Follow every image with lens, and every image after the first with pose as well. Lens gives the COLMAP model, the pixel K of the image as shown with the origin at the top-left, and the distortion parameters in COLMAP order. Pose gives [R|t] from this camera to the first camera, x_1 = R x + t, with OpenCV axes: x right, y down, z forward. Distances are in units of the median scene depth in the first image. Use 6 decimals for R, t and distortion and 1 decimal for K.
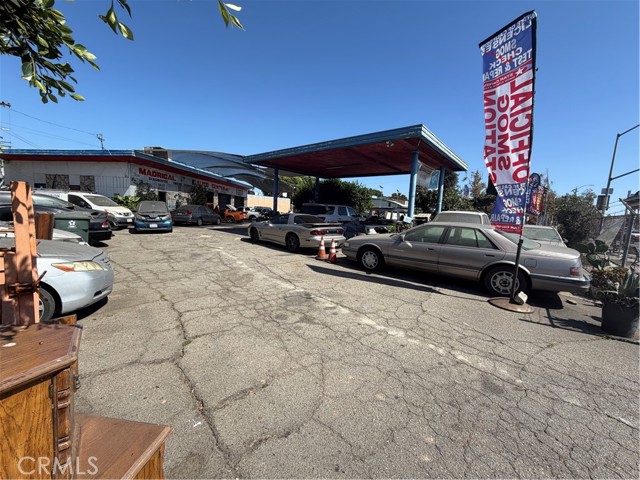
lens RADIAL K [[254.9, 0, 321.5], [0, 254.9, 239.3], [0, 0, 1]] dist [-0.000776, 0.000240]
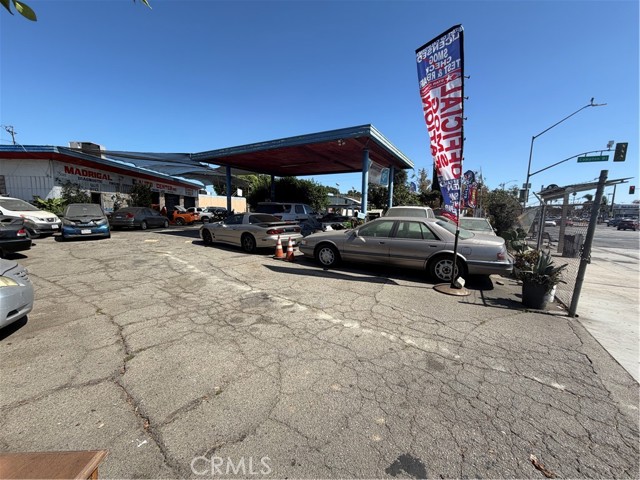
lens RADIAL K [[254.9, 0, 321.5], [0, 254.9, 239.3], [0, 0, 1]] dist [-0.000776, 0.000240]
pose [[0.986577, -0.045931, 0.156701, 0.011259], [0.044789, 0.998938, 0.010811, 0.000807], [-0.157031, -0.003648, 0.987587, -0.003642]]
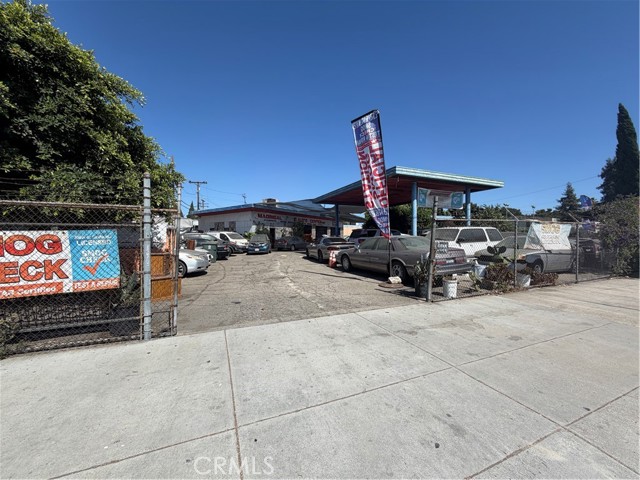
lens RADIAL K [[255.9, 0, 321.2], [0, 255.9, 239.7], [0, 0, 1]] dist [0.001497, -0.000024]
pose [[0.890074, -0.049623, -0.453107, 0.684515], [-0.001263, 0.993784, -0.111316, 0.098918], [0.455814, 0.099652, 0.884479, -0.376155]]
